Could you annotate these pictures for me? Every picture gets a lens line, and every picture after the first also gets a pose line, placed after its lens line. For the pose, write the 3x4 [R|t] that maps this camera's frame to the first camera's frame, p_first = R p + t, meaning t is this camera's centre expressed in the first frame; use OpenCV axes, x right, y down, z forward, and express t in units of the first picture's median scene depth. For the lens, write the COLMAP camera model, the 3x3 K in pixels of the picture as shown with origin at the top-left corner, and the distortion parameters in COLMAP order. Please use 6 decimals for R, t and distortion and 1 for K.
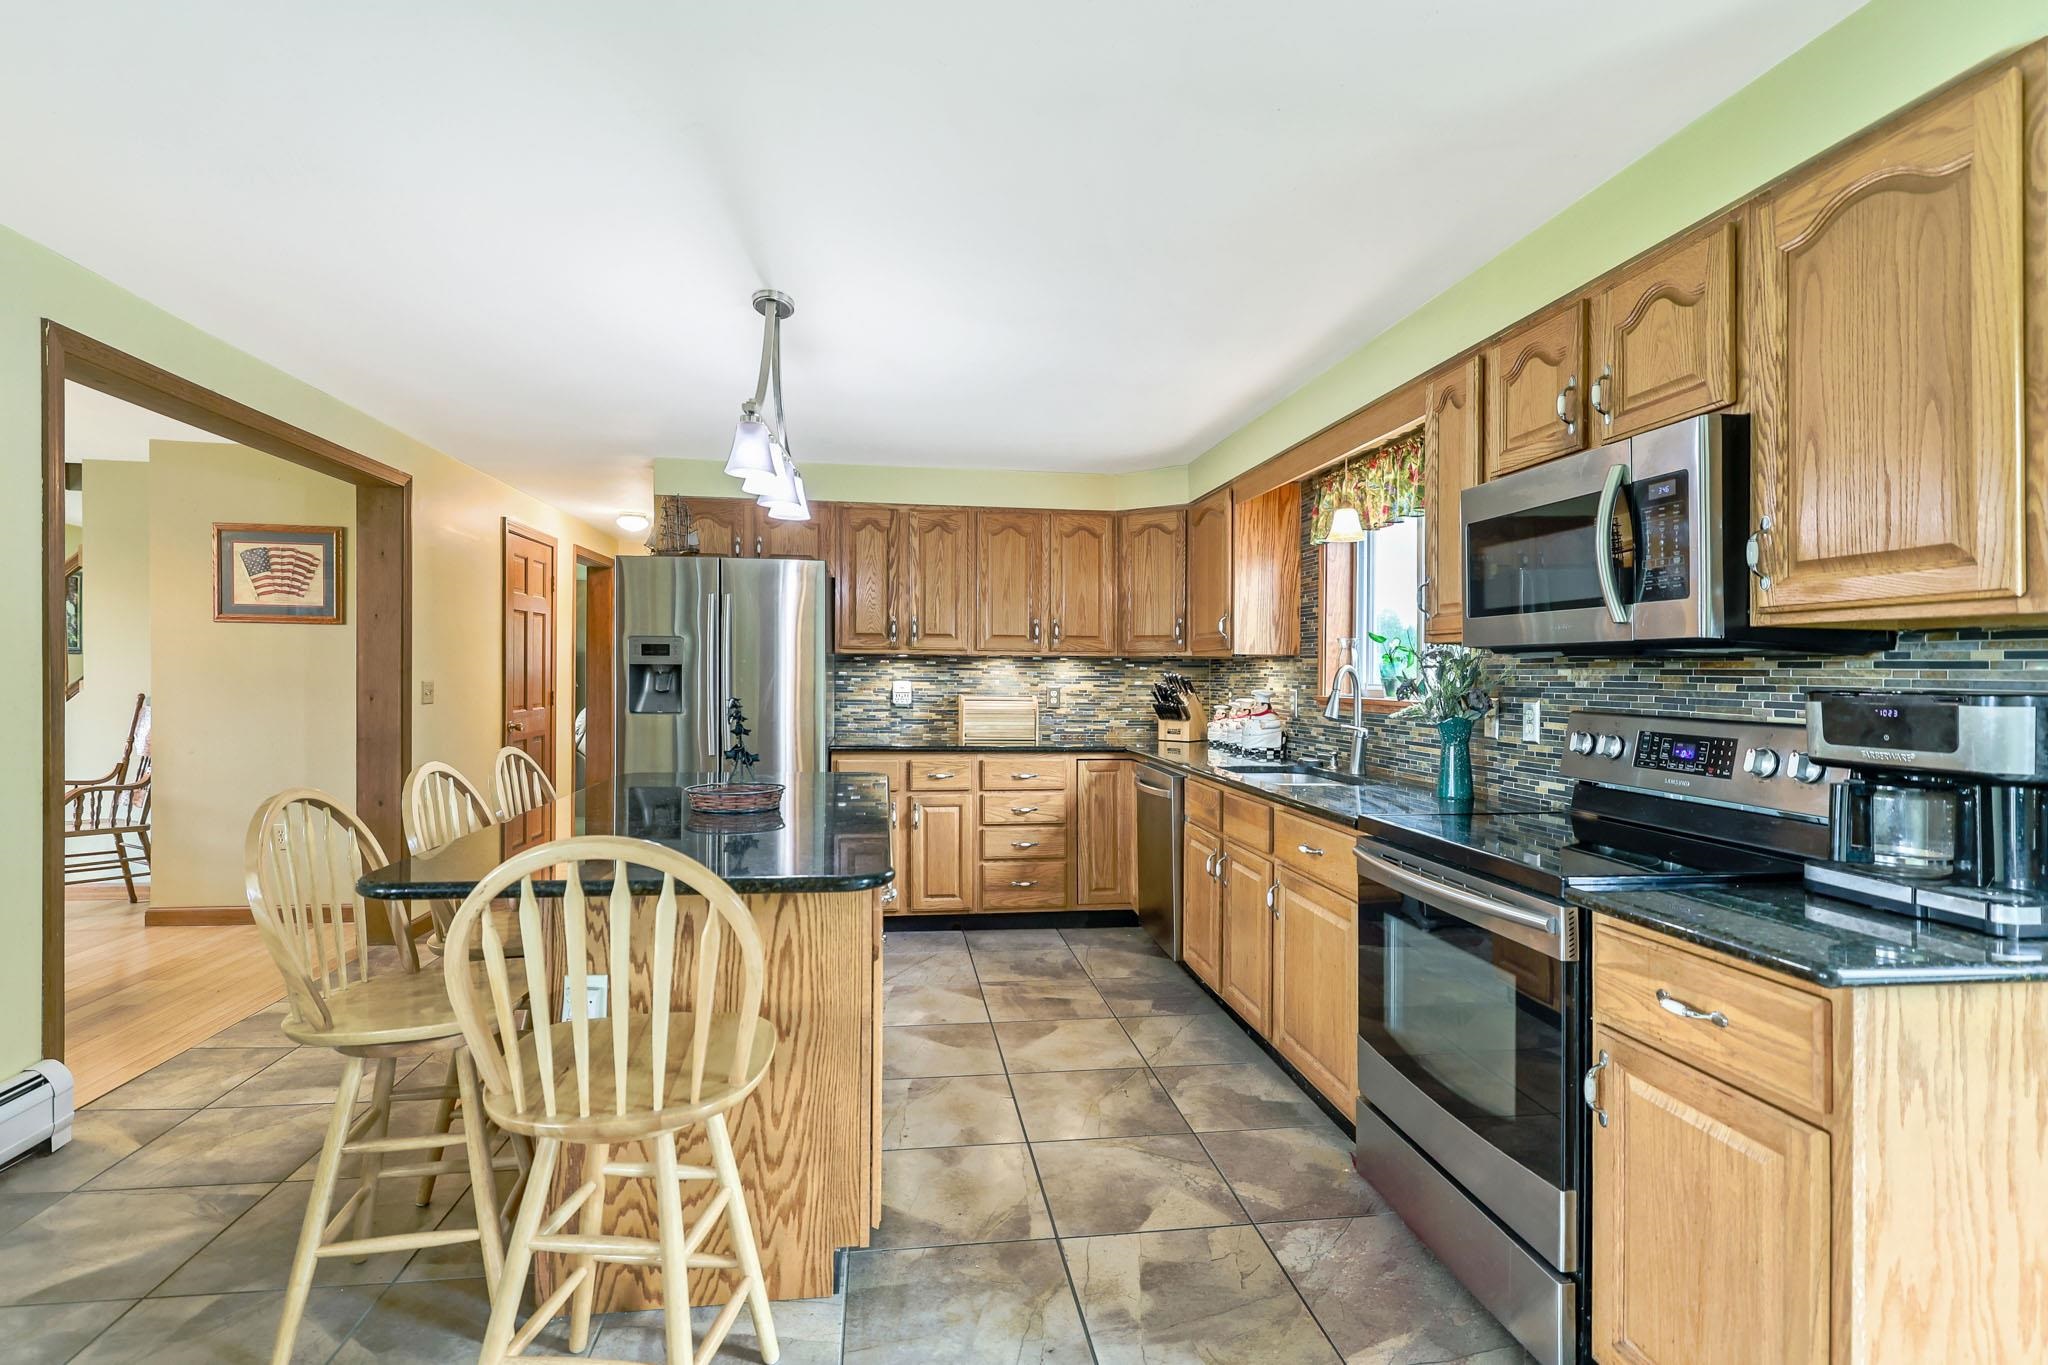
lens RADIAL K [[966.4, 0, 1026.1], [0, 966.4, 680.9], [0, 0, 1]] dist [-0.002997, -0.000759]
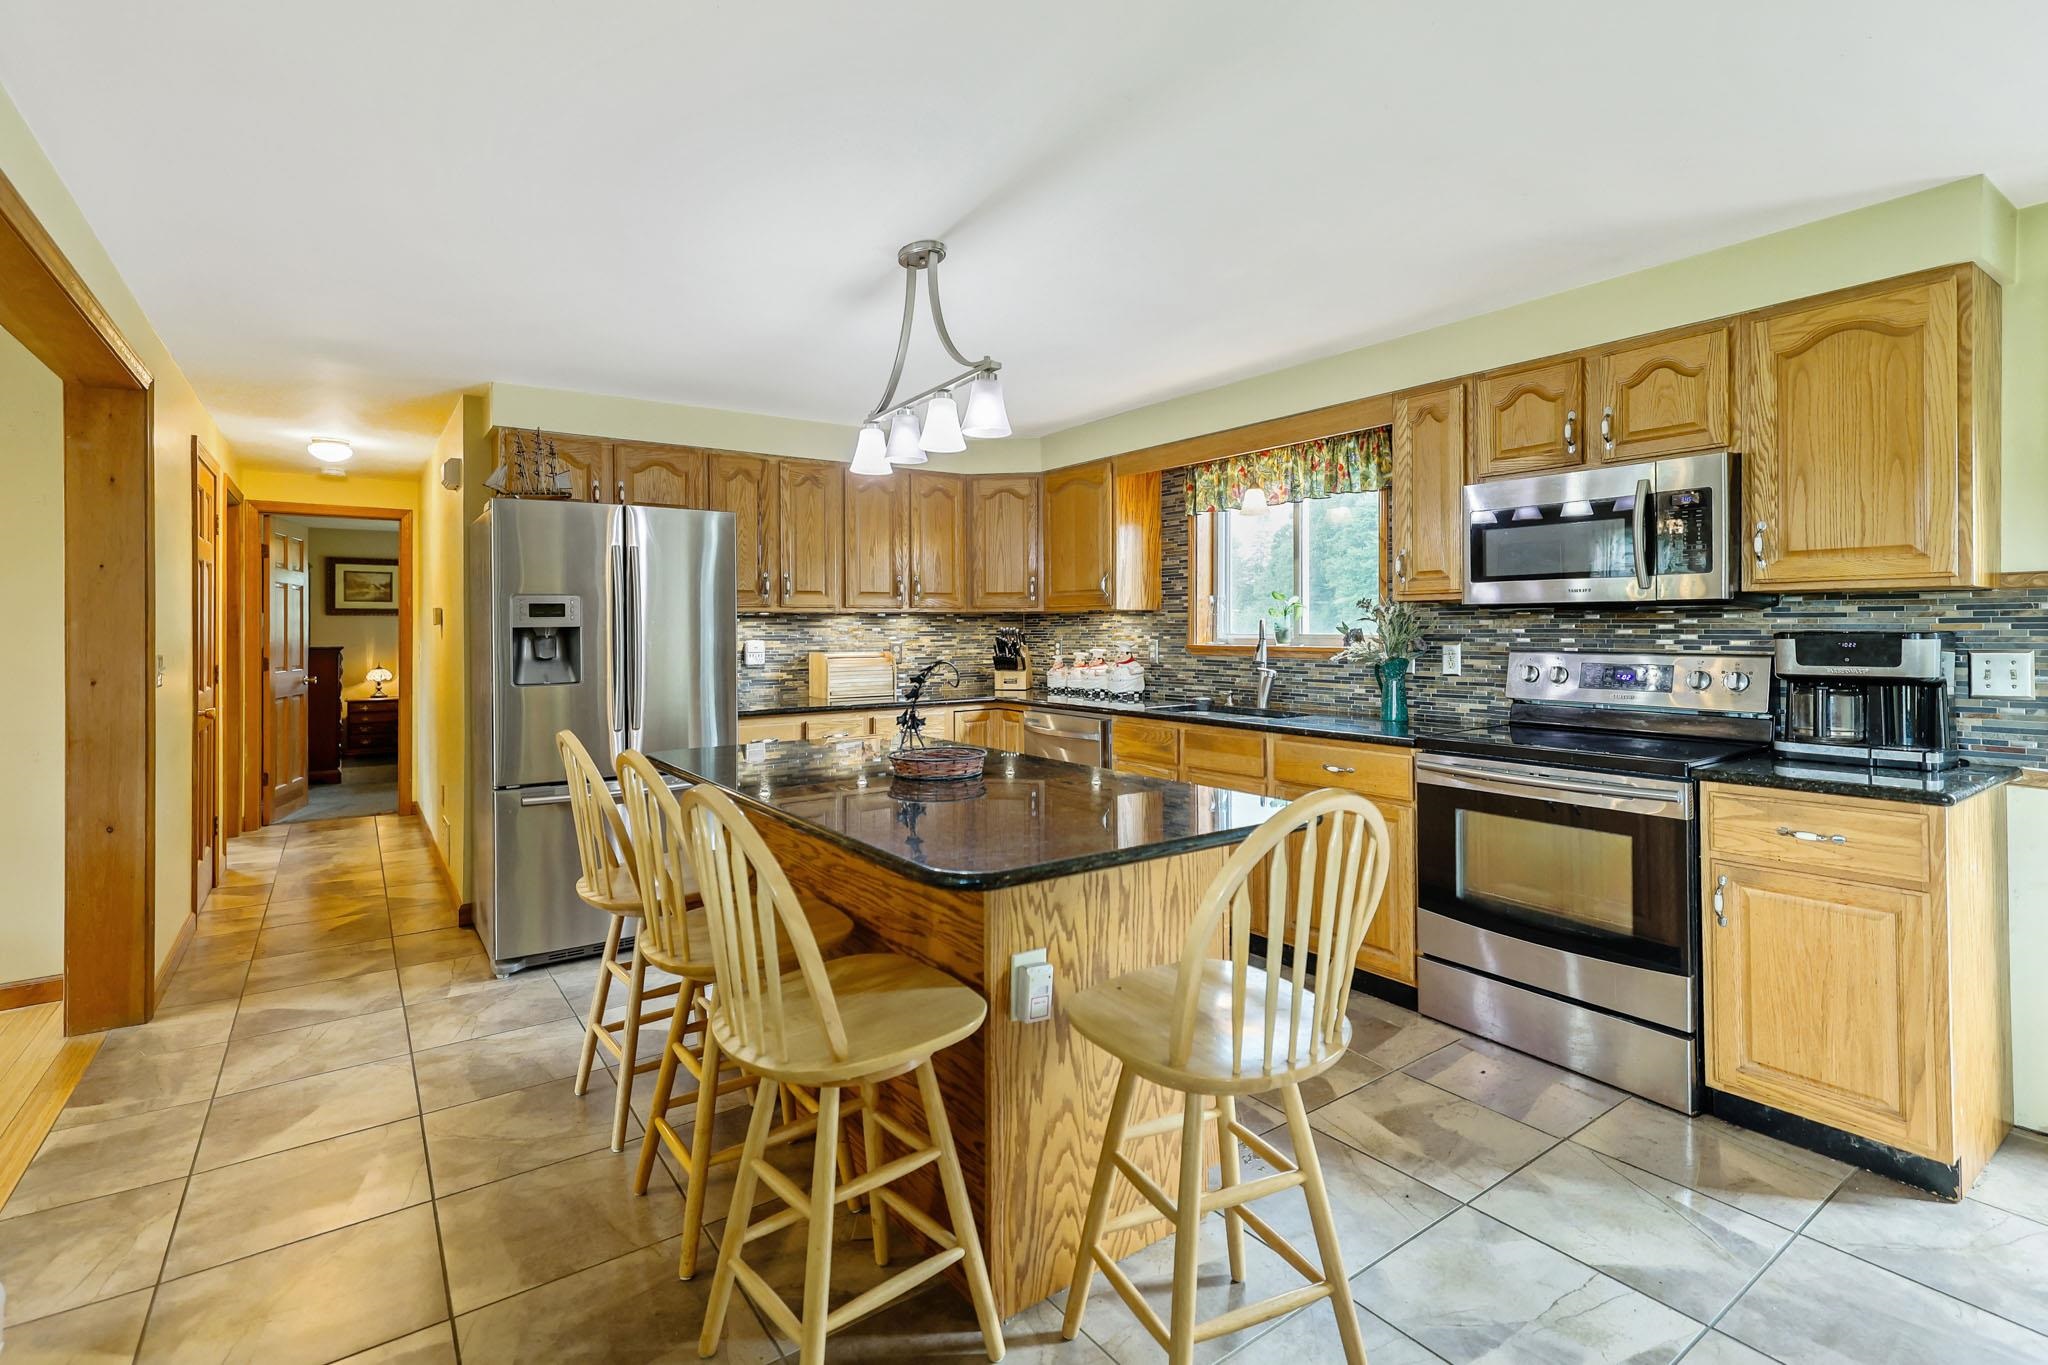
lens RADIAL K [[935.1, 0, 1023.3], [0, 935.1, 633.6], [0, 0, 1]] dist [0.004040, 0.000261]
pose [[0.890385, -0.020118, 0.454763, -0.391752], [0.019675, 0.999790, 0.005707, -0.008170], [-0.454782, 0.003866, 0.890594, 0.075967]]
